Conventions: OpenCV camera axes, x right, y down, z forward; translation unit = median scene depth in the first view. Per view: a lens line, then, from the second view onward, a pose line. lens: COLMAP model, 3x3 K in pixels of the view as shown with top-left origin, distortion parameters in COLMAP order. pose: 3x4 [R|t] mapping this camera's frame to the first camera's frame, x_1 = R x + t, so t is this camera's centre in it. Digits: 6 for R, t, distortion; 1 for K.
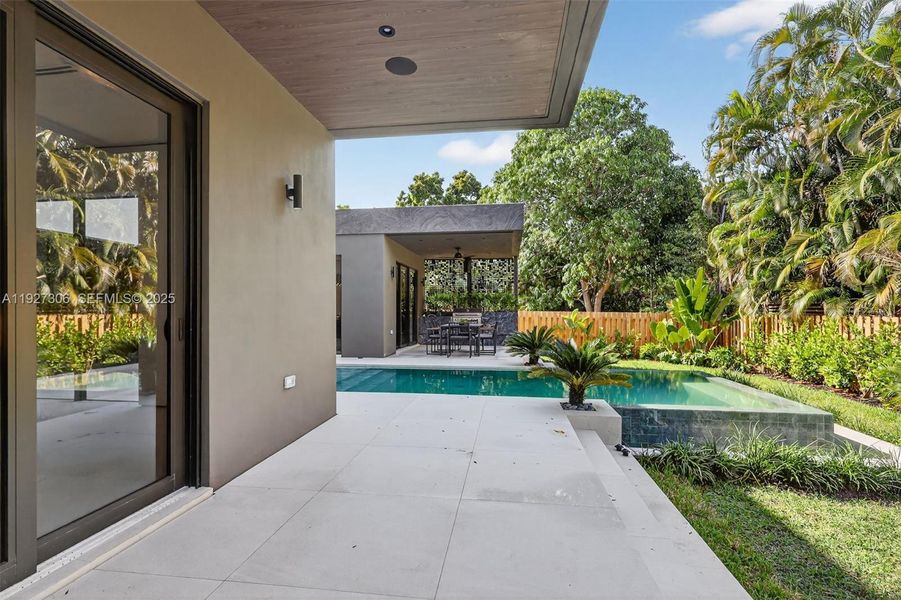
lens RADIAL K [[419.5, 0, 454.3], [0, 419.5, 315.8], [0, 0, 1]] dist [0.003261, 0.002180]
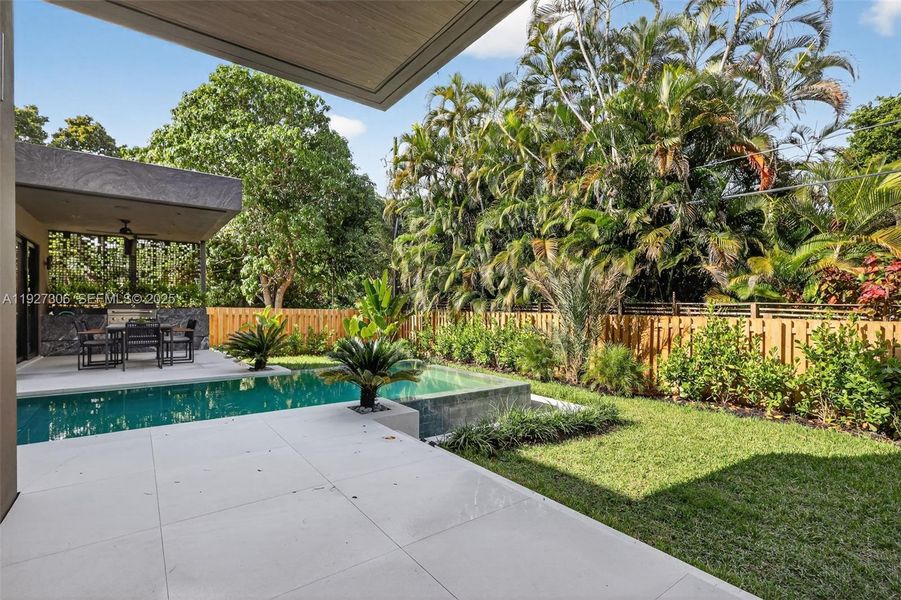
lens RADIAL K [[419.5, 0, 444.0], [0, 419.5, 316.2], [0, 0, 1]] dist [0.003261, 0.002180]
pose [[0.722570, -0.009856, 0.691227, -0.095577], [0.003561, 0.999938, 0.010536, -0.000581], [-0.691288, -0.005151, 0.722561, 0.077819]]
